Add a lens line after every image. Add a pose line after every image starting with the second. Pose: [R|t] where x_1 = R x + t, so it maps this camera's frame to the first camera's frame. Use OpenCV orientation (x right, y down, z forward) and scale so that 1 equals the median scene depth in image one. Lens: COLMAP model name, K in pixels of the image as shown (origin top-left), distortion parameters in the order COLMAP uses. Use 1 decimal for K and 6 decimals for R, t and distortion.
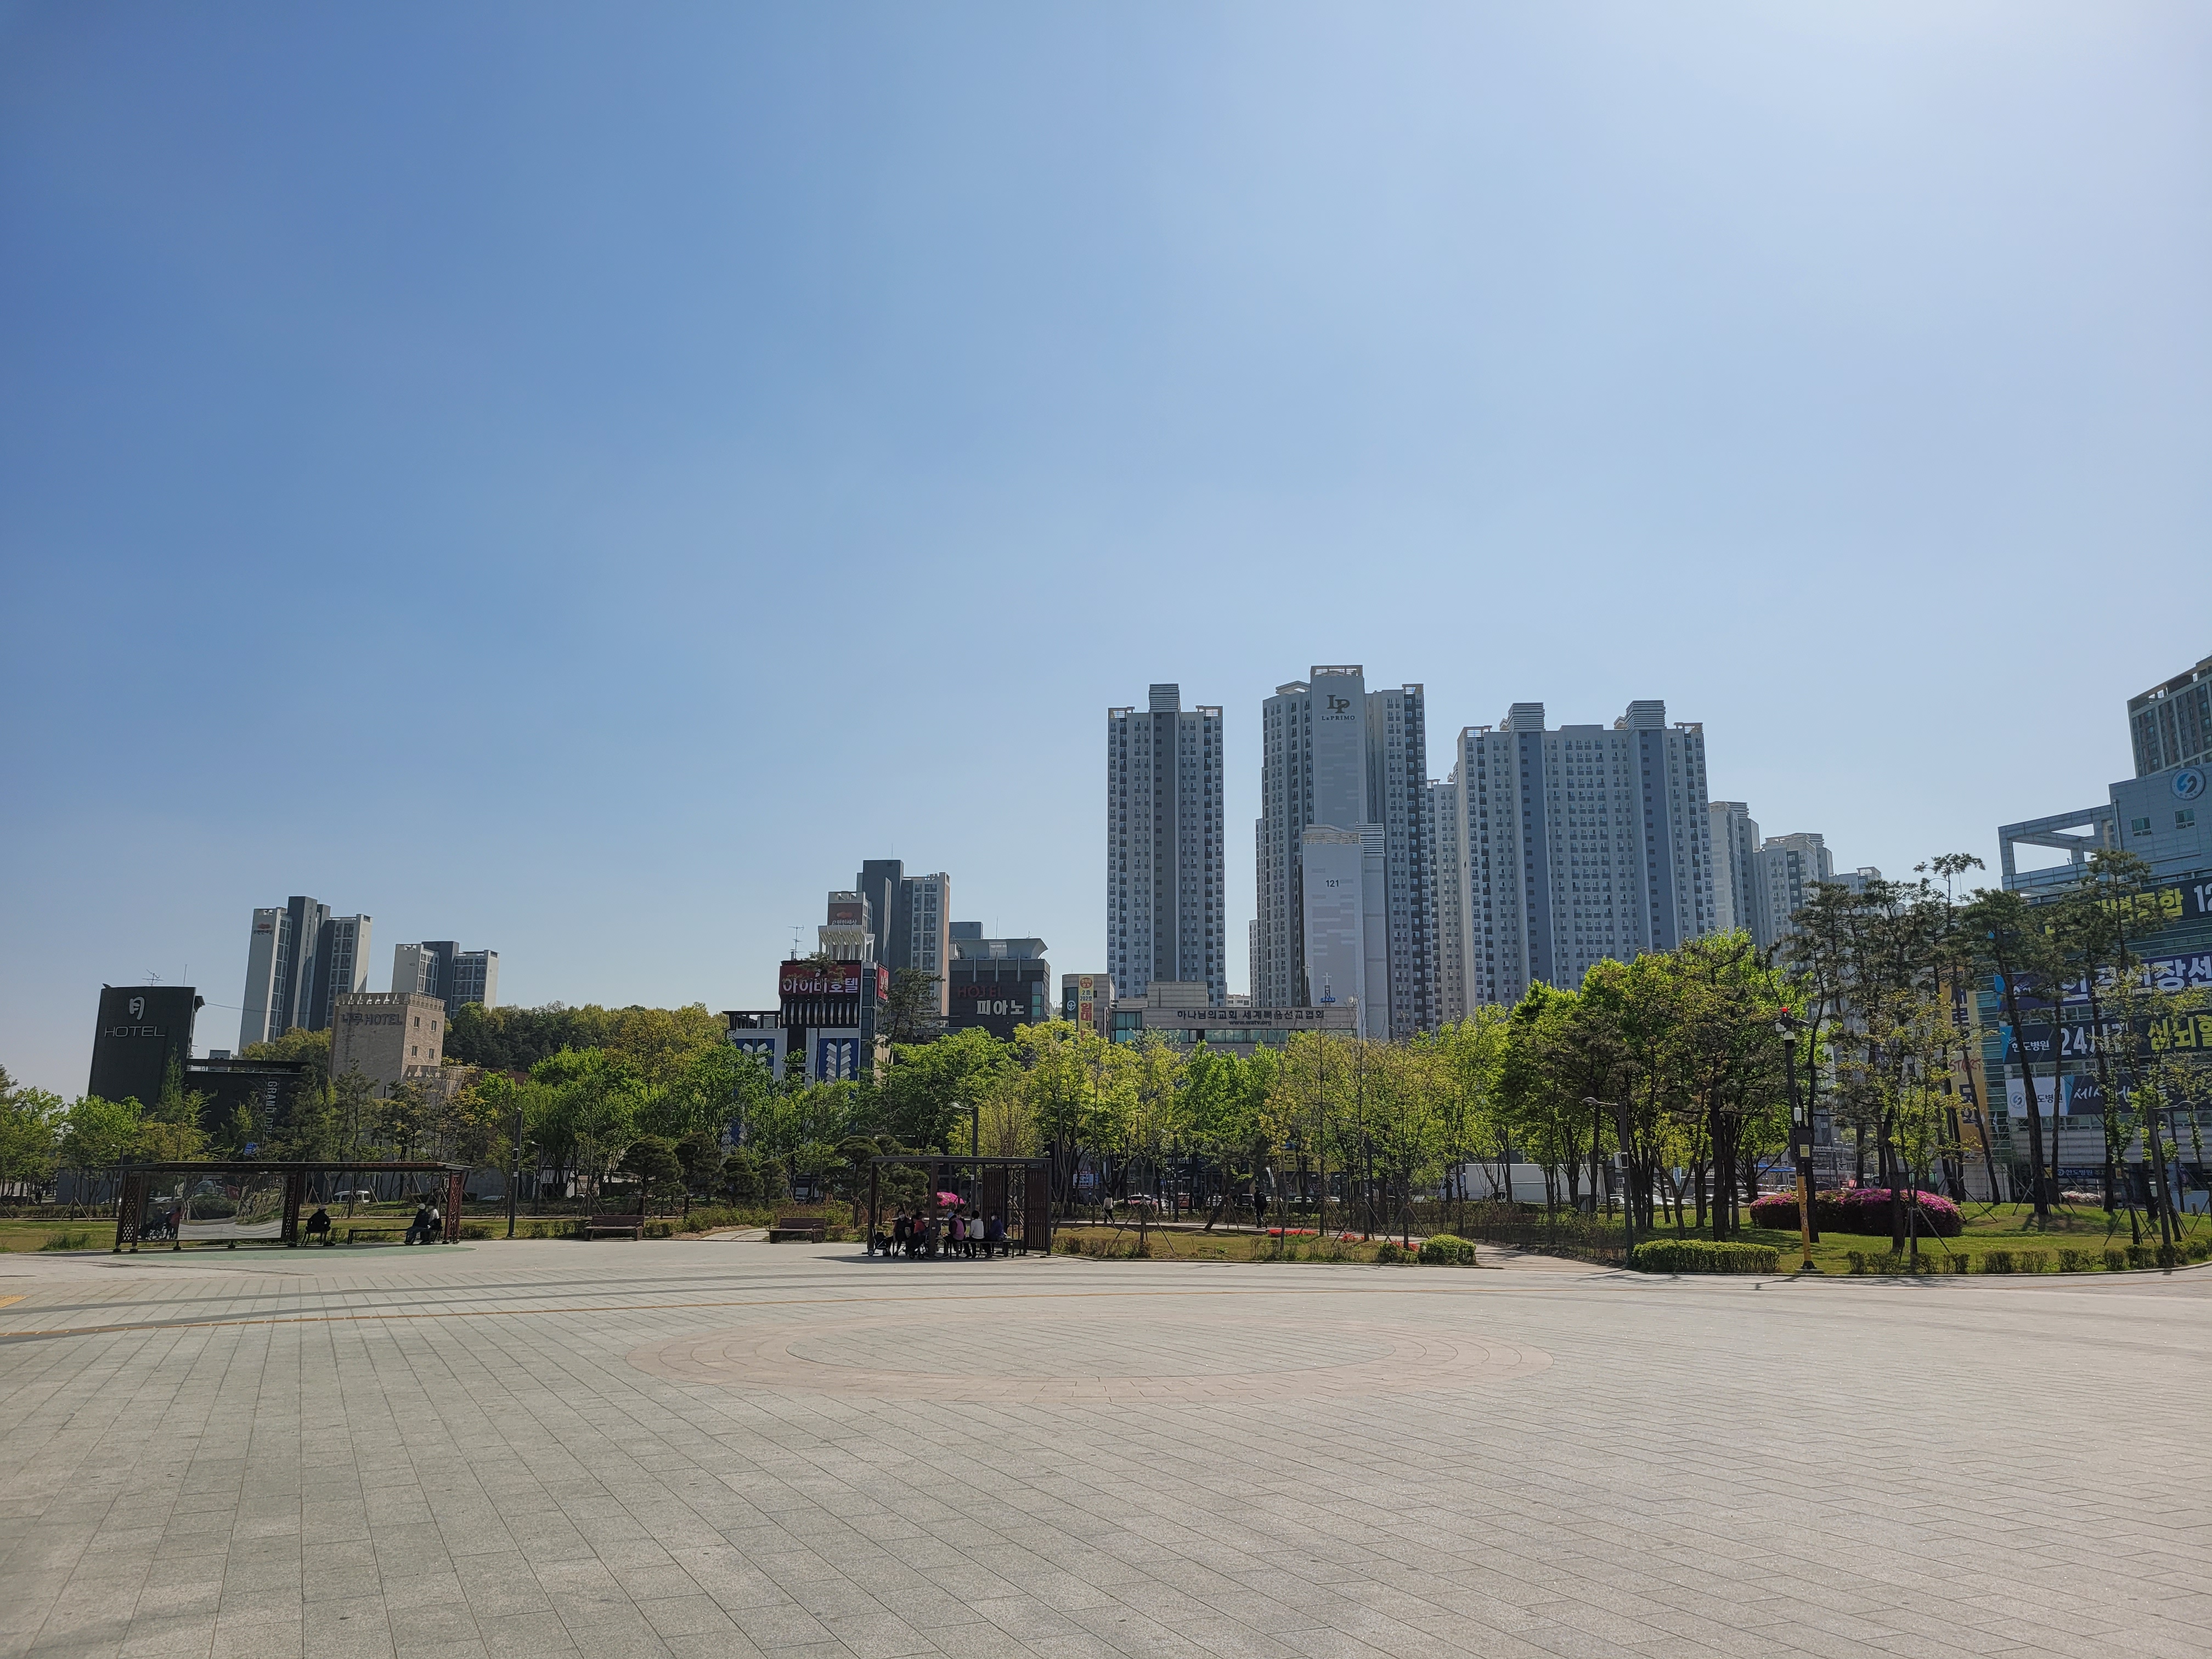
lens RADIAL K [[1647.3, 0, 1119.6], [0, 1647.3, 839.5], [0, 0, 1]] dist [0.048542, -0.048772]
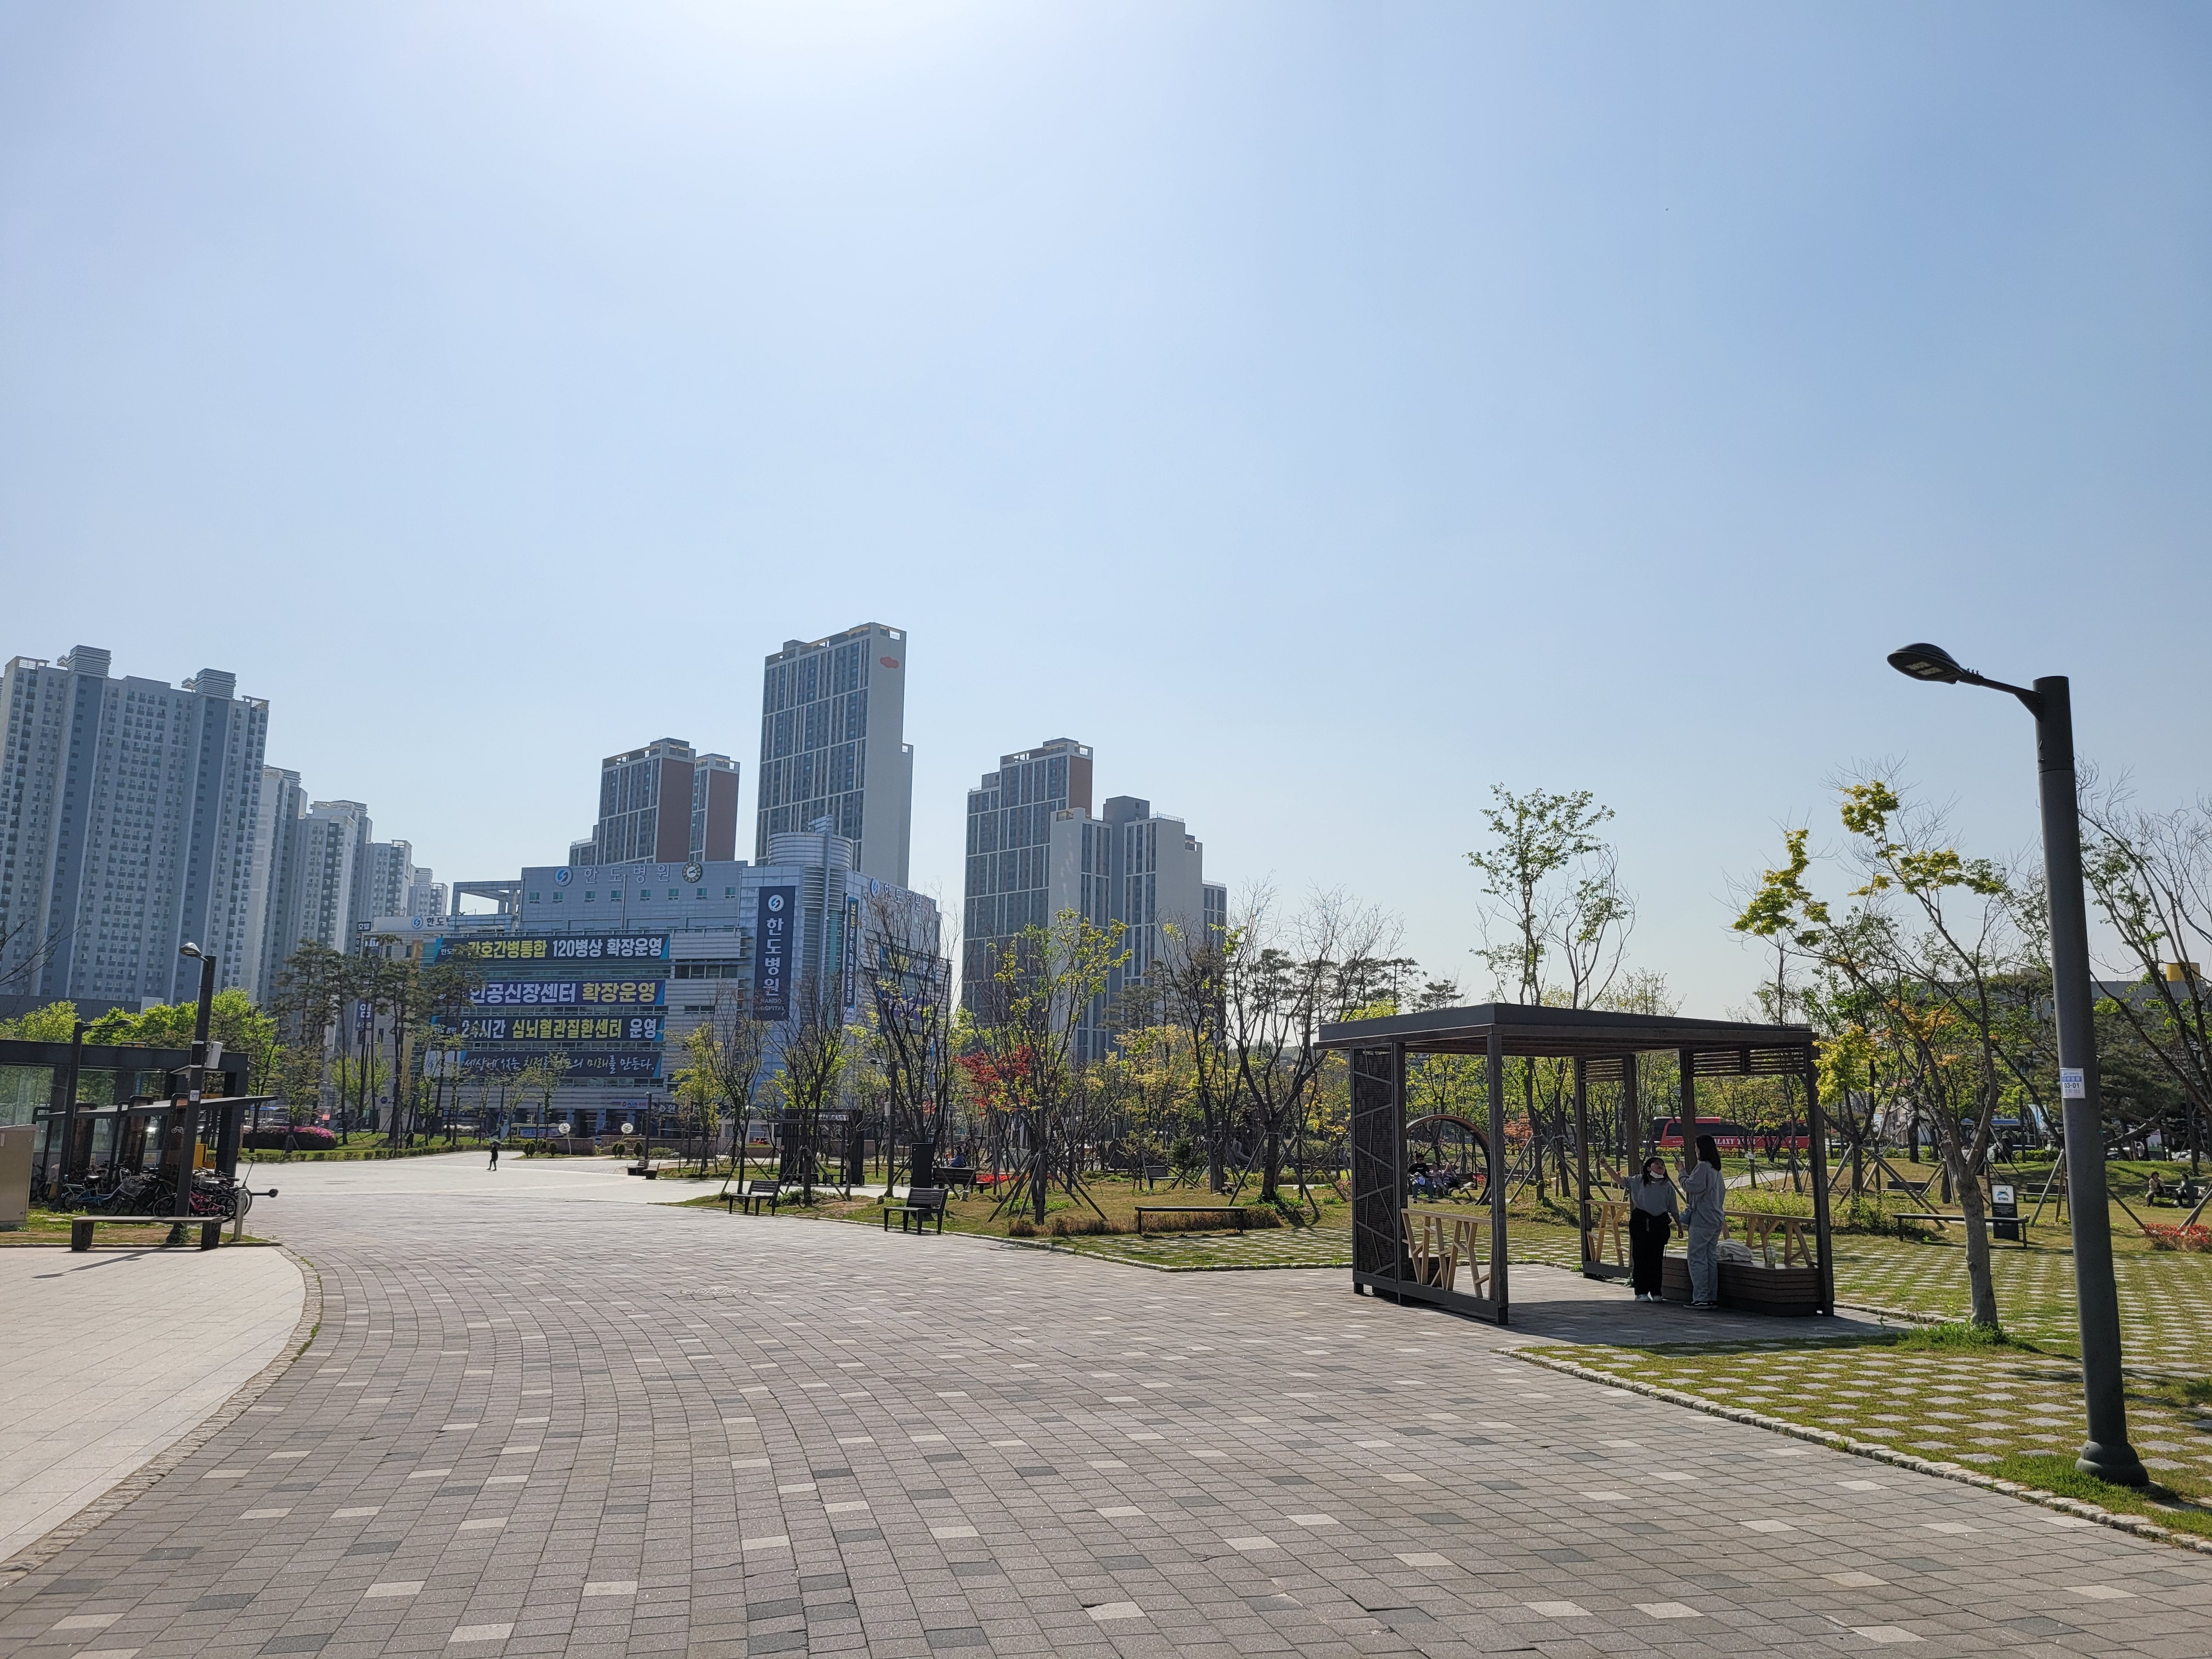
lens RADIAL K [[1647.3, 0, 1119.6], [0, 1647.3, 839.5], [0, 0, 1]] dist [0.048542, -0.048772]
pose [[0.672487, 0.129217, 0.728742, -0.062200], [-0.160219, 0.986709, -0.027107, -0.039808], [-0.722559, -0.098529, 0.684252, -0.175054]]
